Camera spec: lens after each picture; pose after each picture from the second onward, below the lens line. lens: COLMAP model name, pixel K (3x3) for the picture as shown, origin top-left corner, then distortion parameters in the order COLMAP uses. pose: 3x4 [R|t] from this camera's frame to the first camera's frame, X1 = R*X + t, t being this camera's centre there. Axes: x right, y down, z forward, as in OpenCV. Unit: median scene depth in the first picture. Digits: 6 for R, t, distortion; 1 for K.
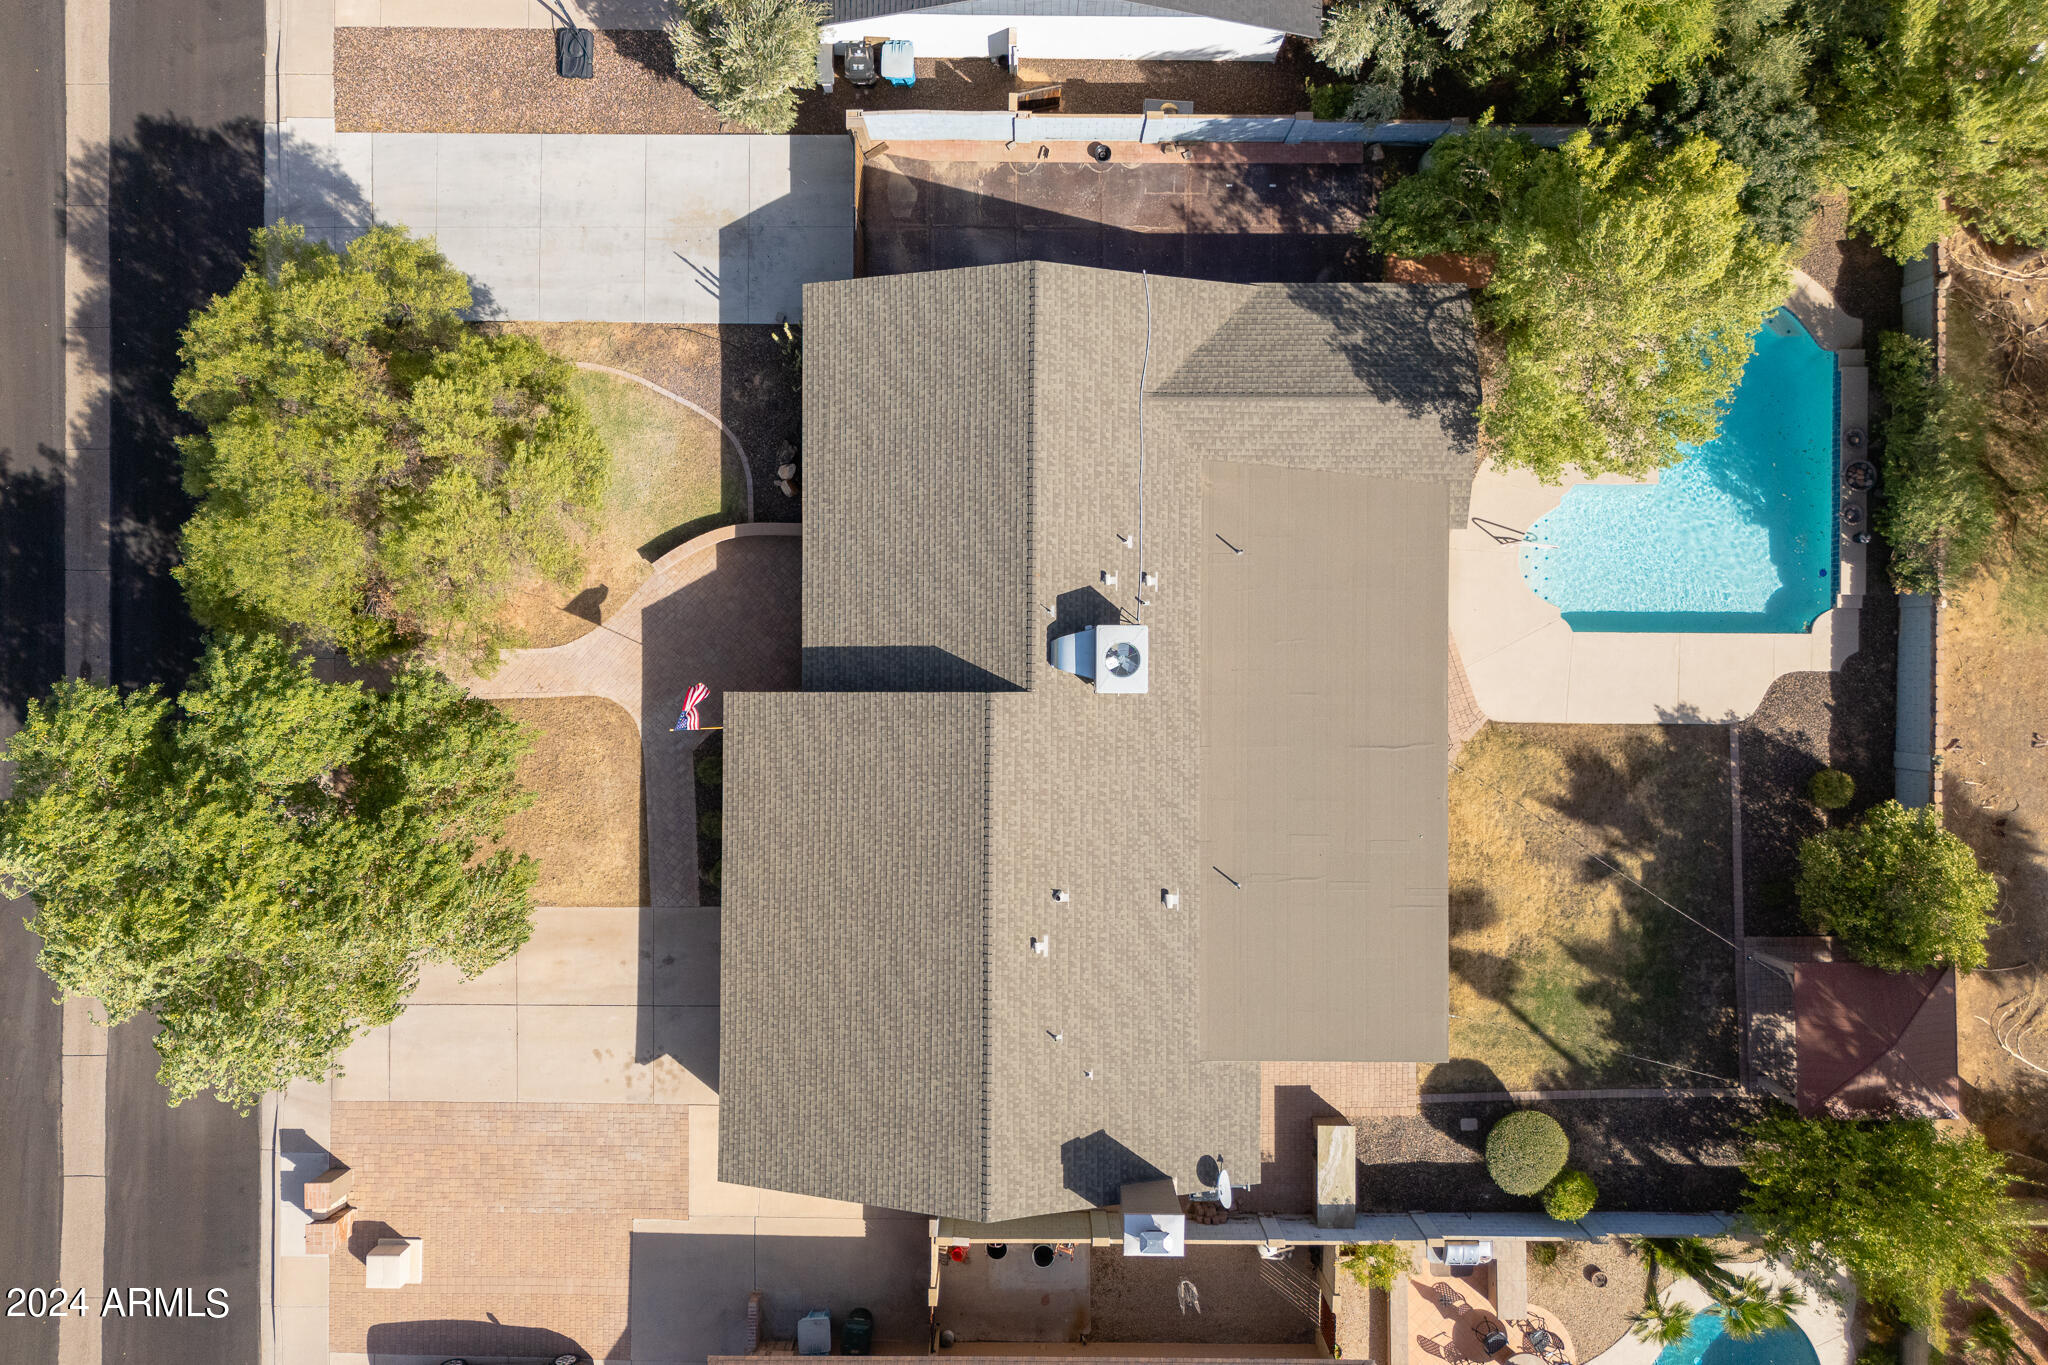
lens RADIAL K [[1500.5, 0, 1055.4], [0, 1500.5, 633.6], [0, 0, 1]] dist [0.089743, -0.000476]
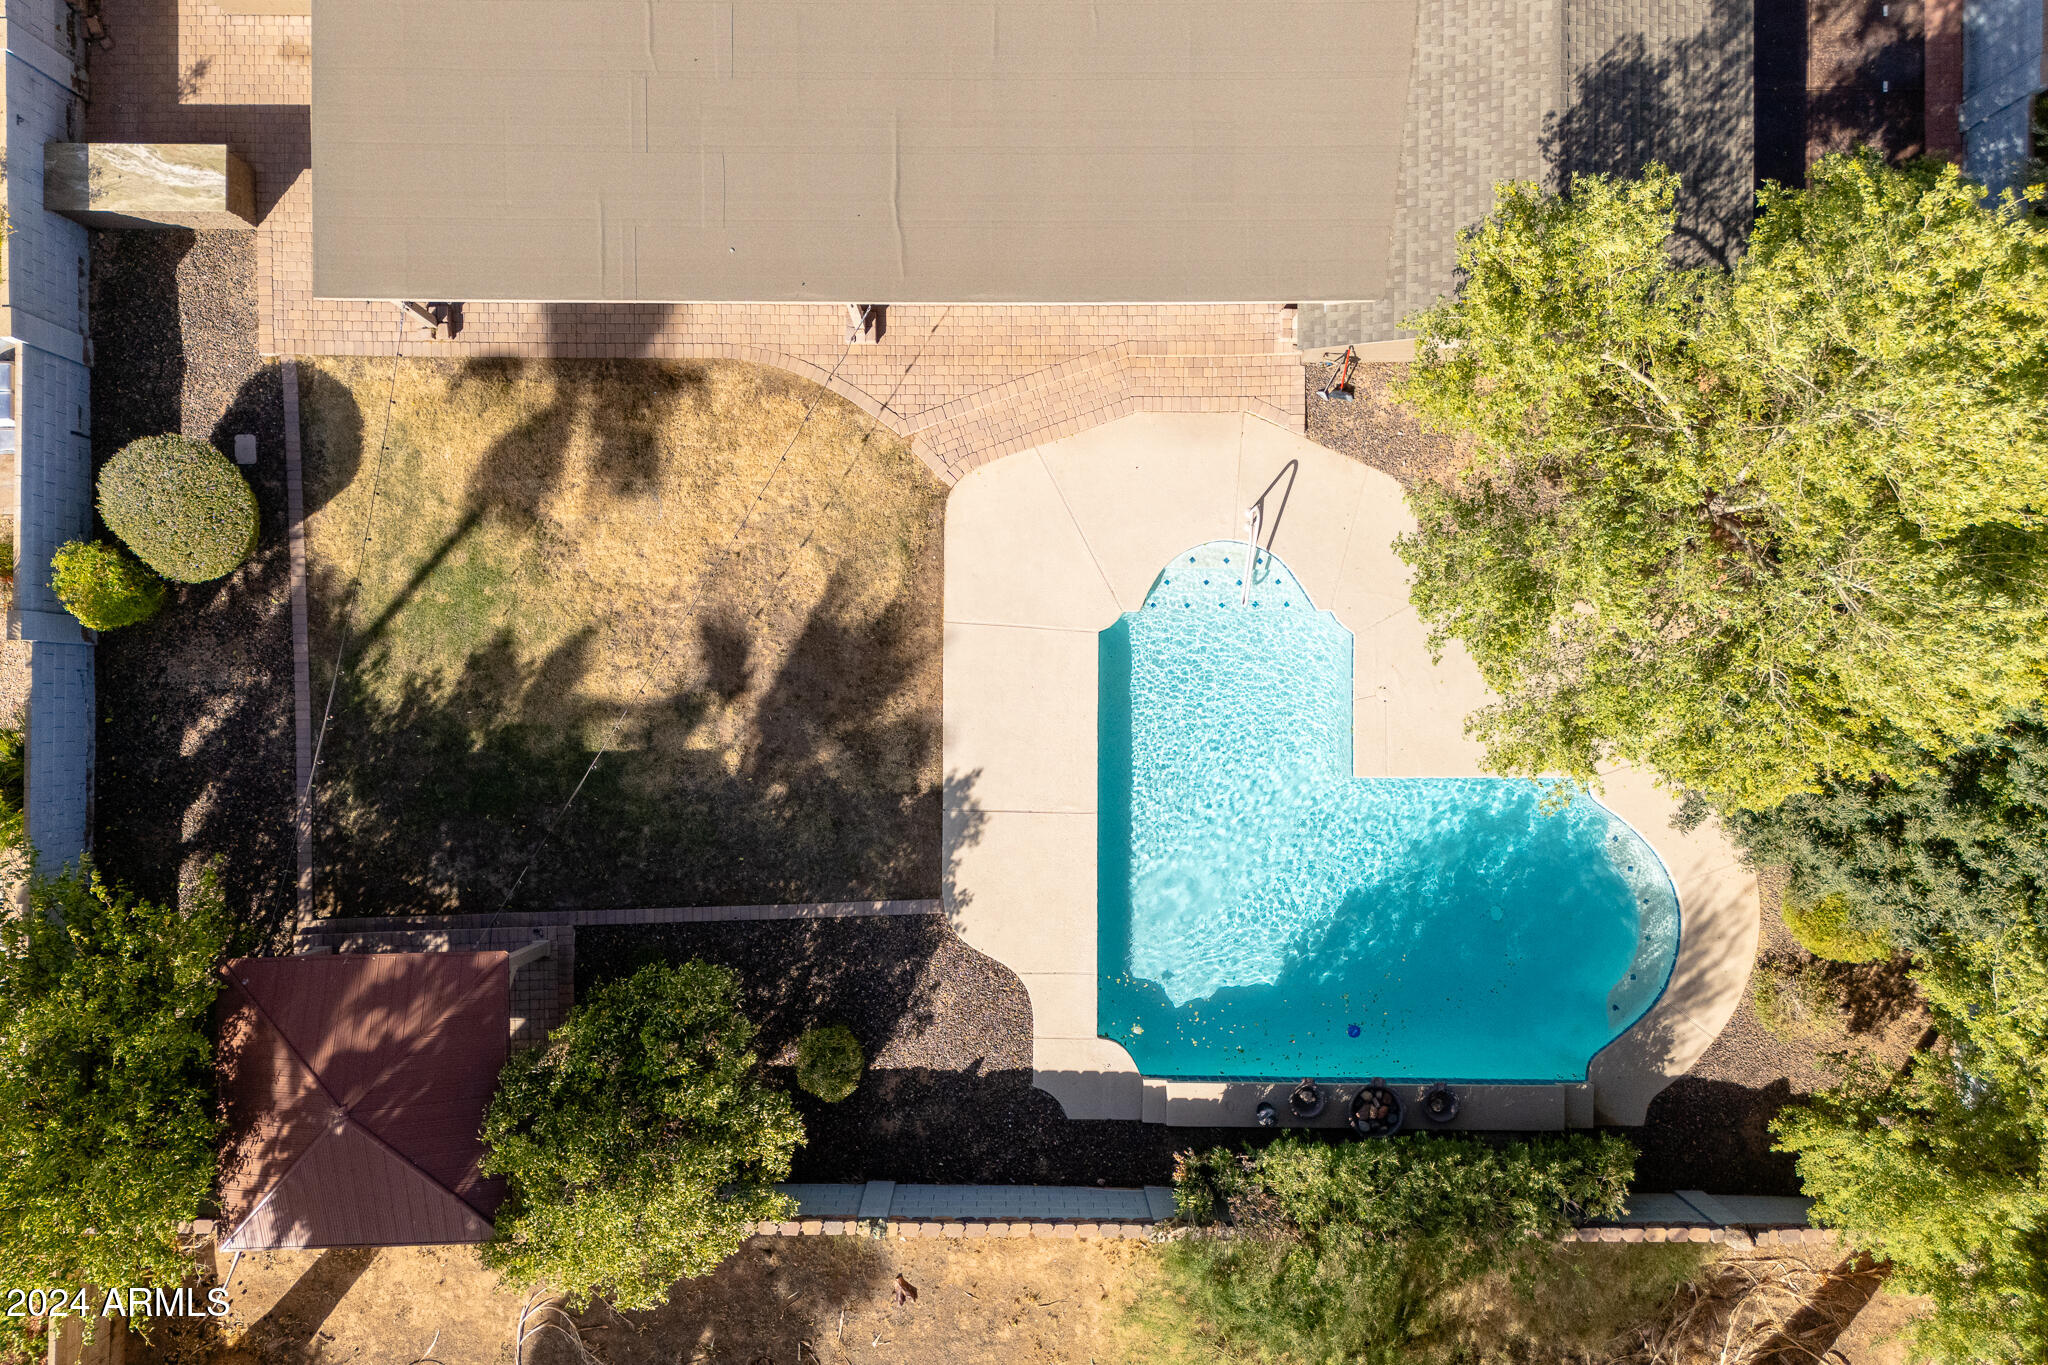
lens RADIAL K [[1500.5, 0, 1055.4], [0, 1500.5, 633.6], [0, 0, 1]] dist [0.089743, -0.000476]
pose [[0.003996, 0.999391, -0.034663, 0.360498], [-0.999838, 0.004602, 0.017409, 0.005959], [0.017558, 0.034588, 0.999247, 0.418197]]
